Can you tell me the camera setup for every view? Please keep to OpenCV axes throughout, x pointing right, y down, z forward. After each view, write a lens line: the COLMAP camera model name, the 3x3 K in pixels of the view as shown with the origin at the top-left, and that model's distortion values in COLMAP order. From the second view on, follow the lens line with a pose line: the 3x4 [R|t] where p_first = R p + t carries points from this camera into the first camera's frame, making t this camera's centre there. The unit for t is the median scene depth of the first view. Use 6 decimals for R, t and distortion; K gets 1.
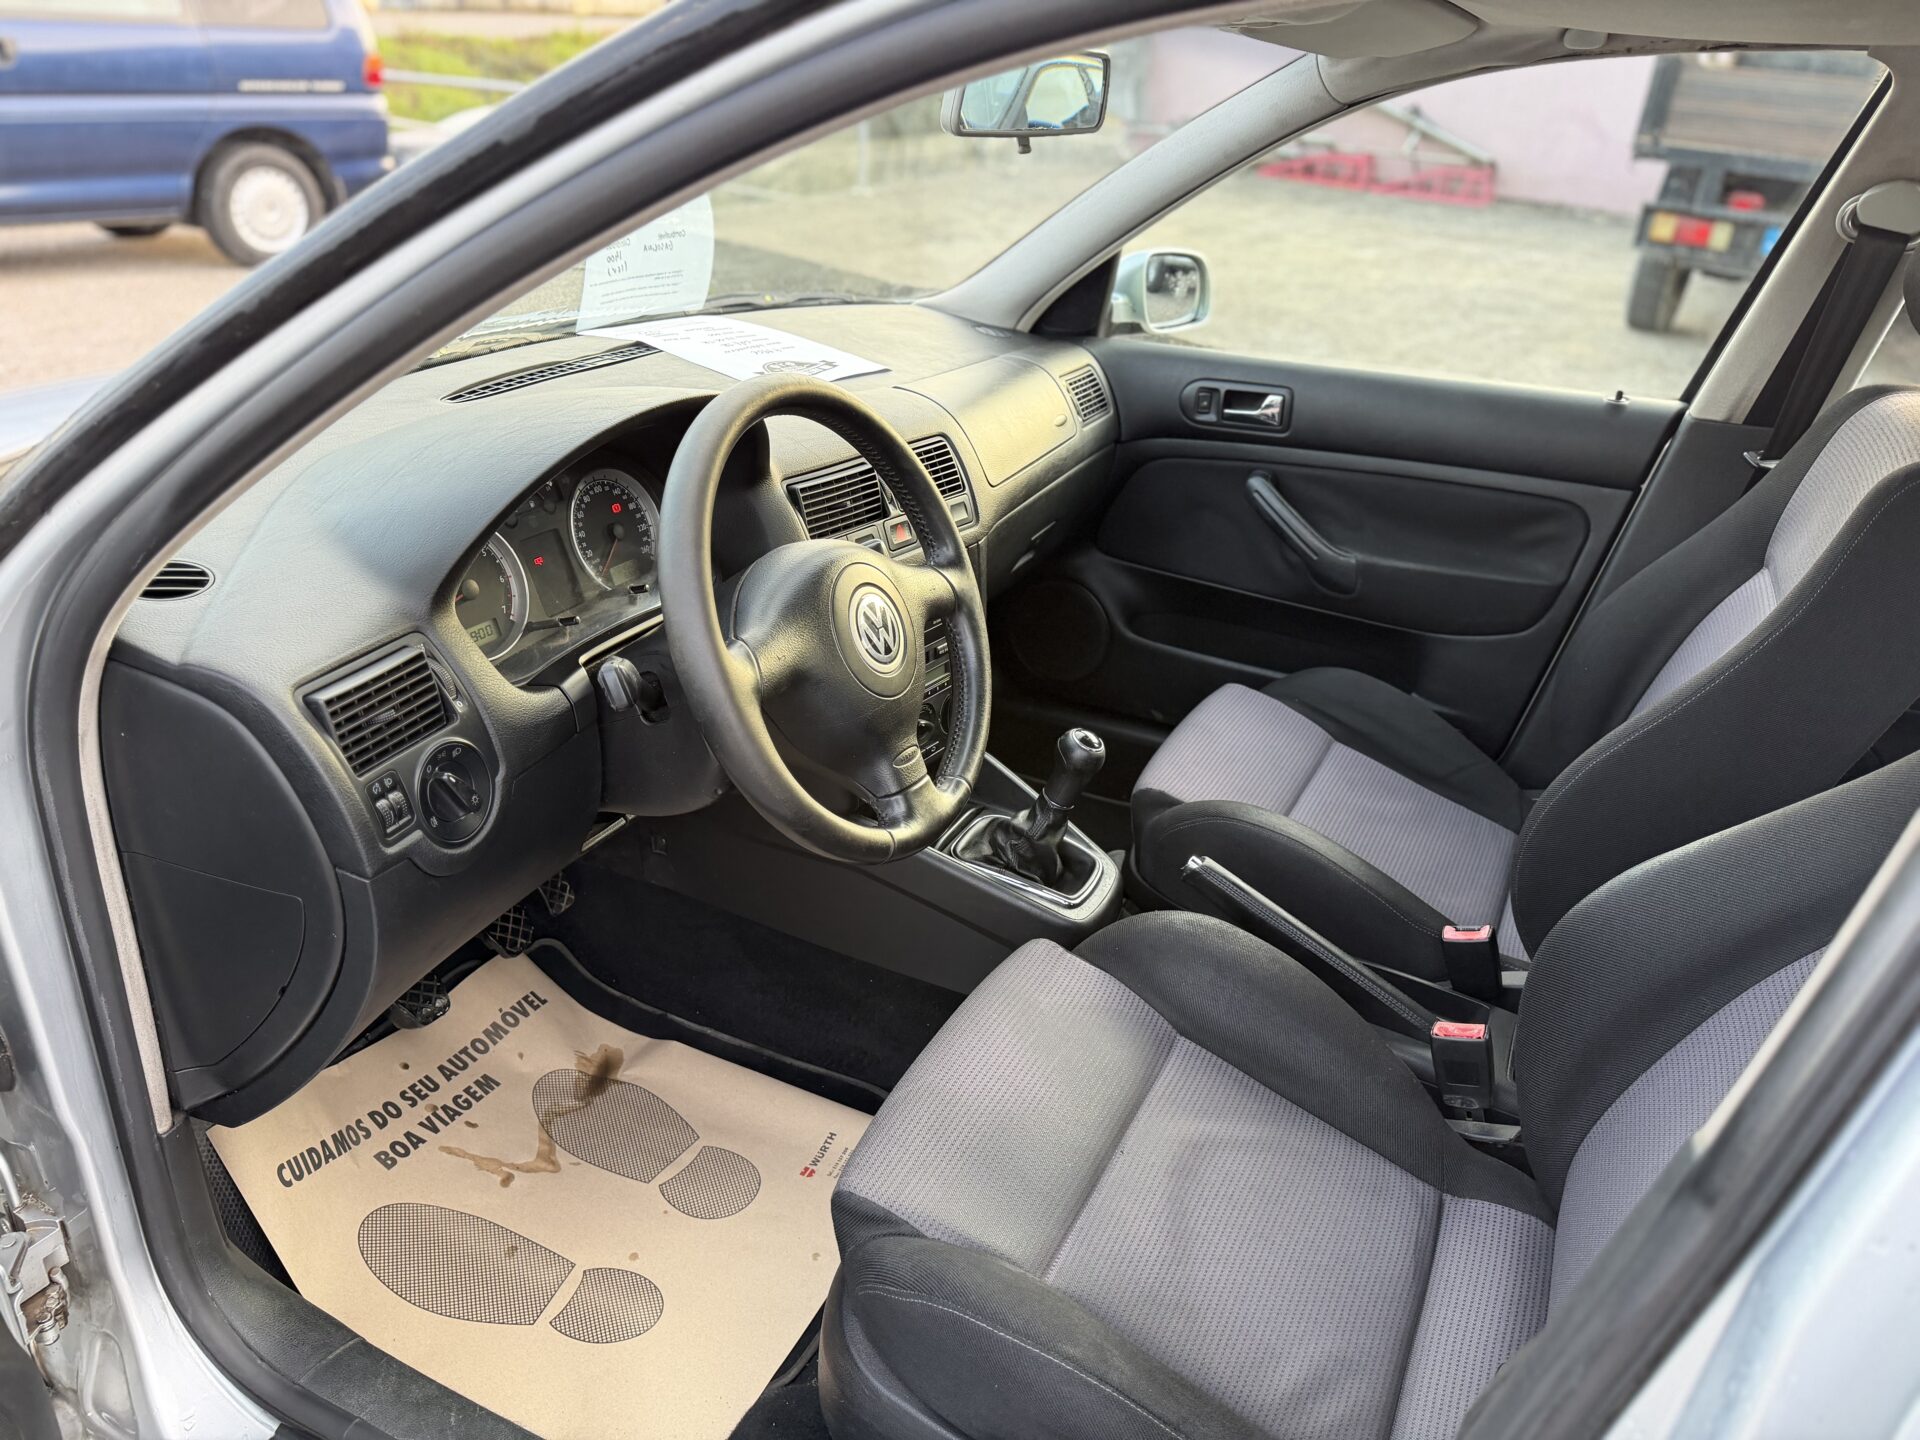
lens RADIAL K [[1348.4, 0, 960.0], [0, 1348.4, 720.0], [0, 0, 1]] dist [-0.027353, -0.001332]
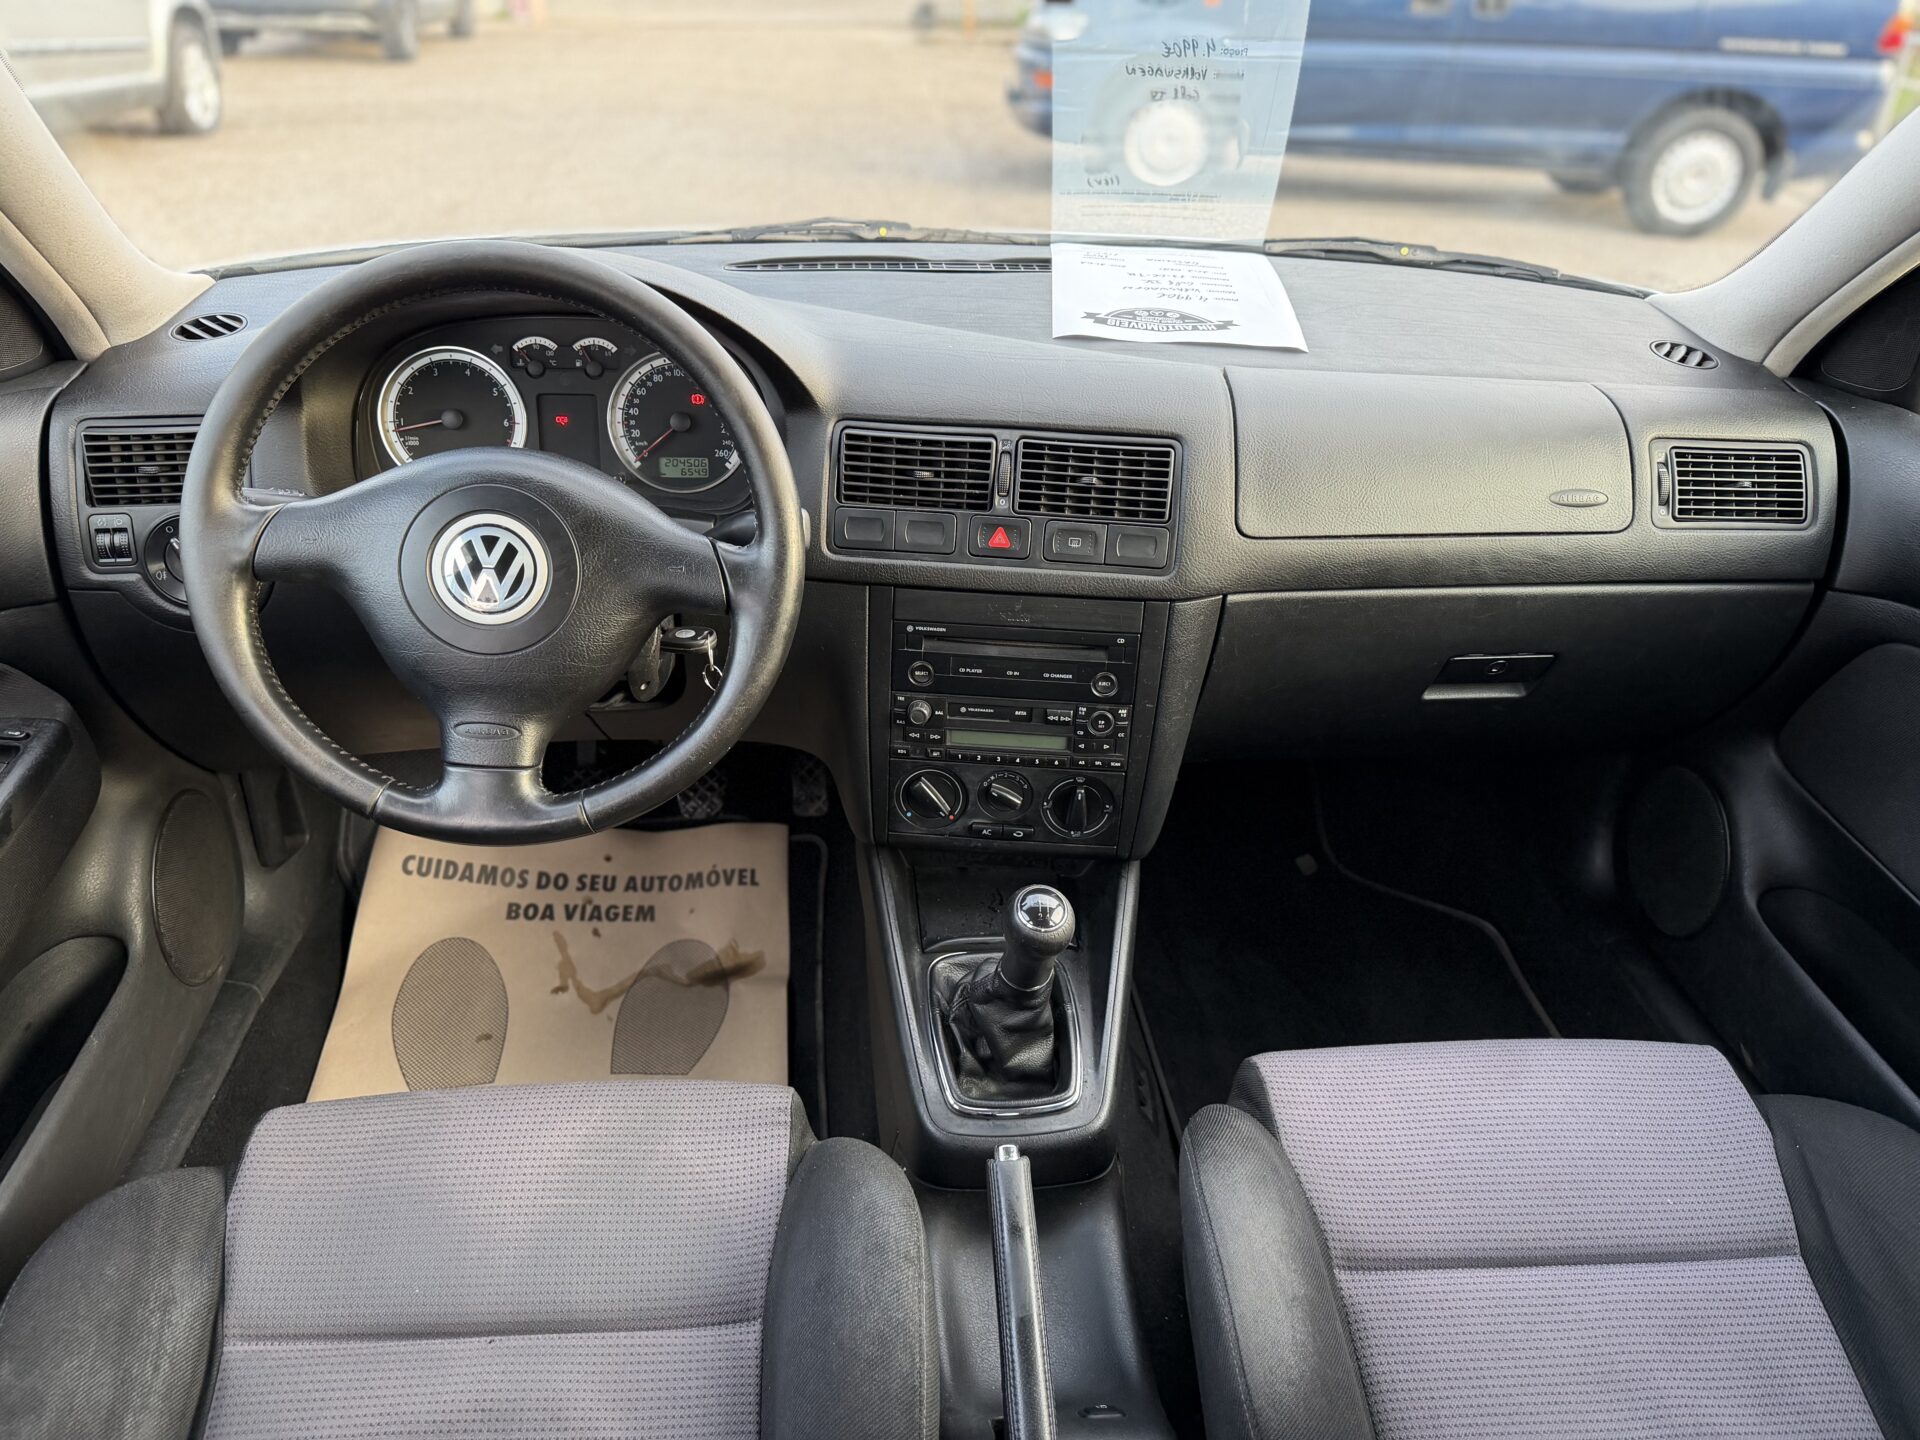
lens RADIAL K [[1303.4, 0, 960.0], [0, 1303.4, 720.0], [0, 0, 1]] dist [0.020486, -0.001291]
pose [[0.544276, 0.408898, -0.732507, 0.460191], [-0.392765, 0.895763, 0.208193, -0.172324], [0.741282, 0.174388, 0.648143, 0.472121]]
